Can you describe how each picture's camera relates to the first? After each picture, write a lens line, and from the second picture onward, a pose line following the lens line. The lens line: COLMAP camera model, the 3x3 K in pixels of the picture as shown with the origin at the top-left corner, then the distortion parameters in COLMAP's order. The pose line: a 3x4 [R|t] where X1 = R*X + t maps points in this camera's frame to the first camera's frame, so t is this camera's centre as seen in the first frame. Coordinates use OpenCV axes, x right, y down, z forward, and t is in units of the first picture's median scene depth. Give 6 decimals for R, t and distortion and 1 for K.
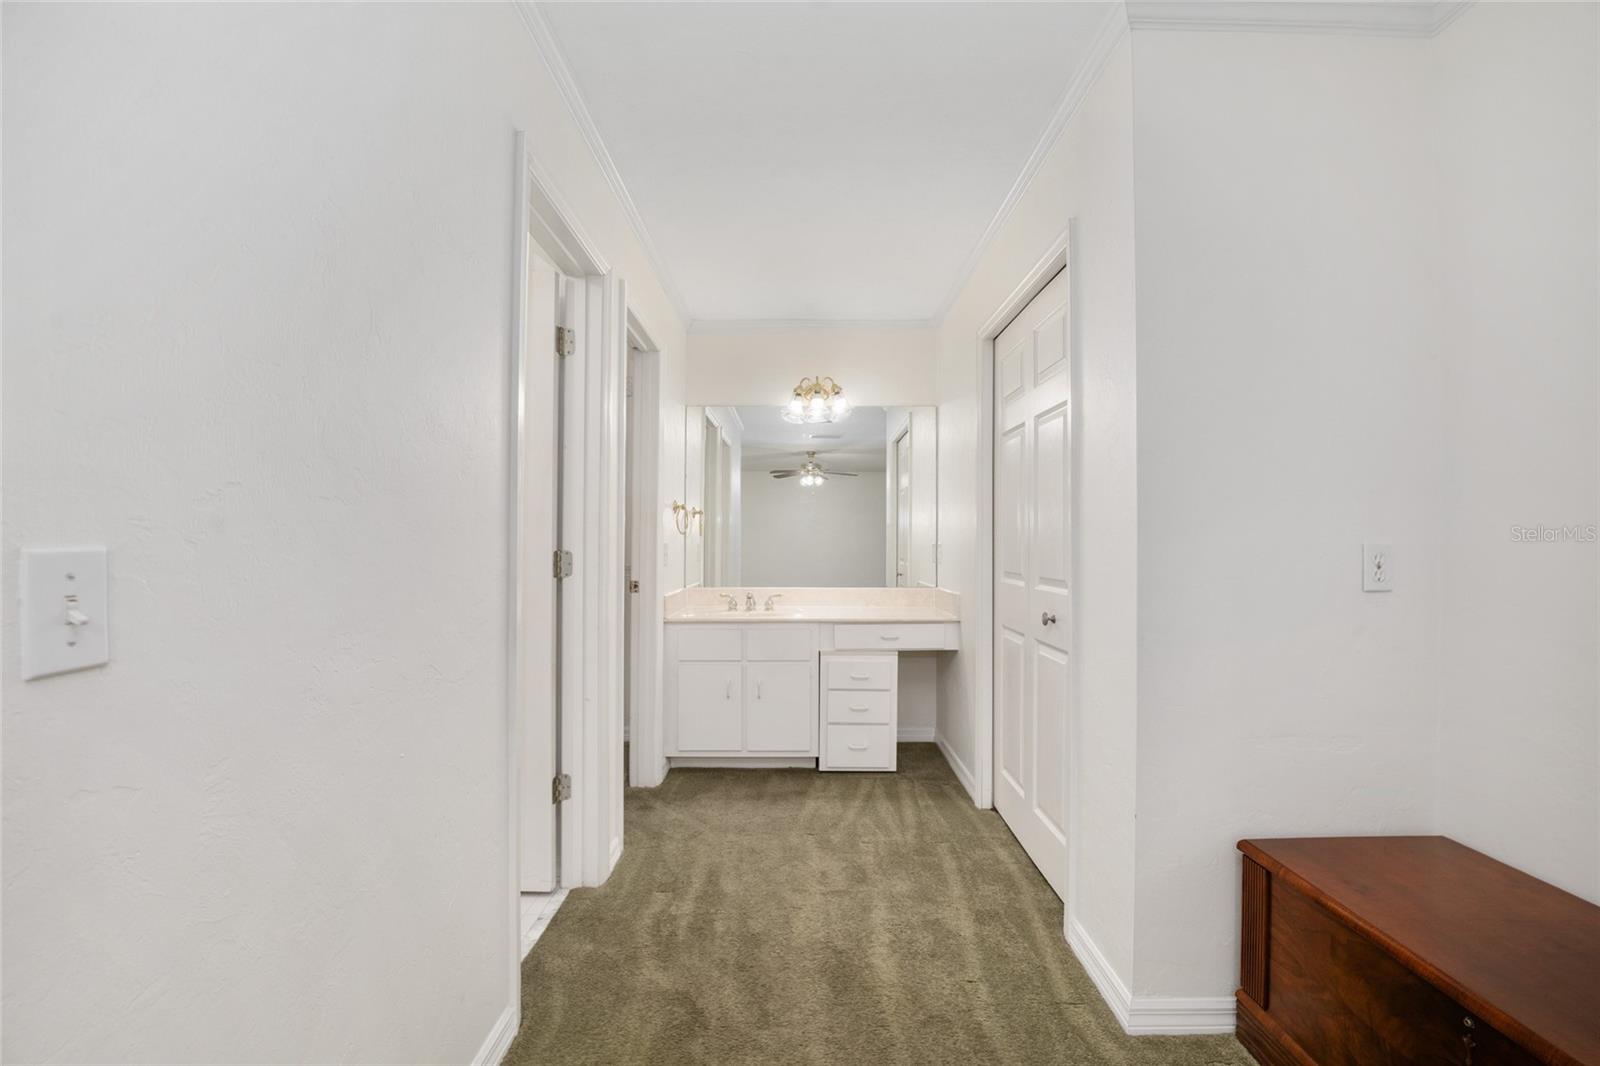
lens RADIAL K [[644.6, 0, 799.8], [0, 644.6, 539.0], [0, 0, 1]] dist [-0.029072, 0.004678]
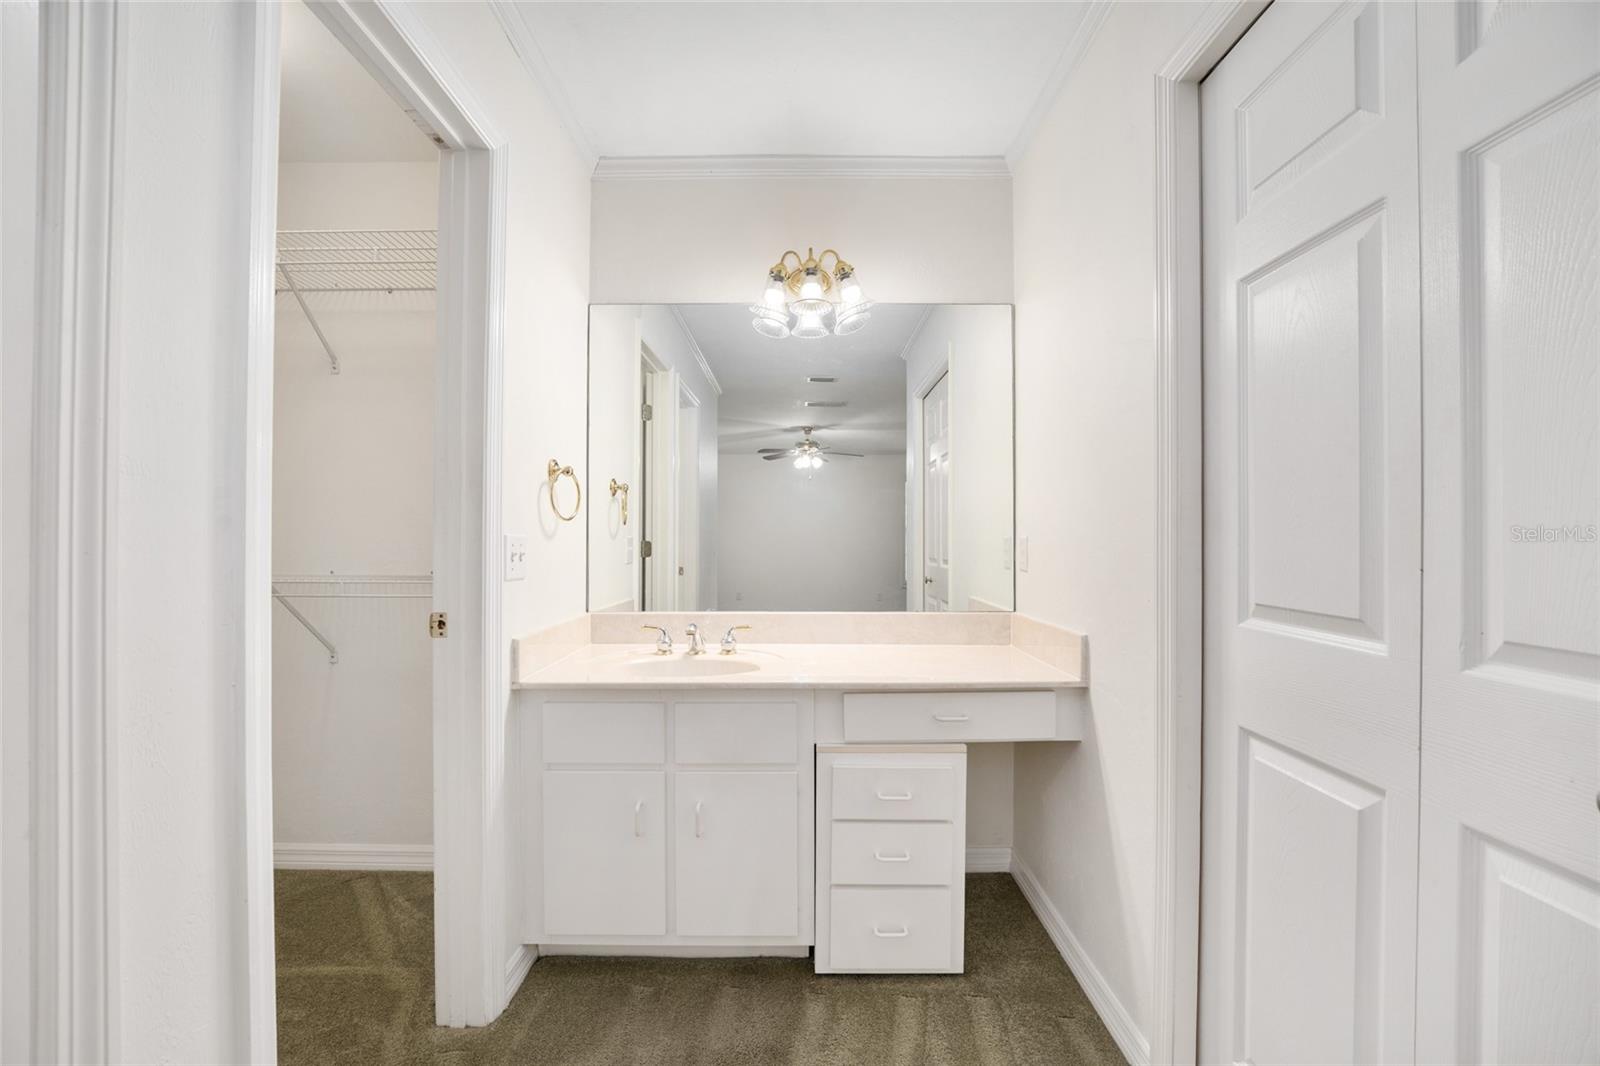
lens RADIAL K [[644.6, 0, 797.2], [0, 644.6, 528.1], [0, 0, 1]] dist [-0.029072, 0.004678]
pose [[0.999994, -0.002134, -0.002880, 0.017535], [0.002108, 0.999956, -0.009106, 0.003982], [0.002899, 0.009100, 0.999954, 0.465705]]
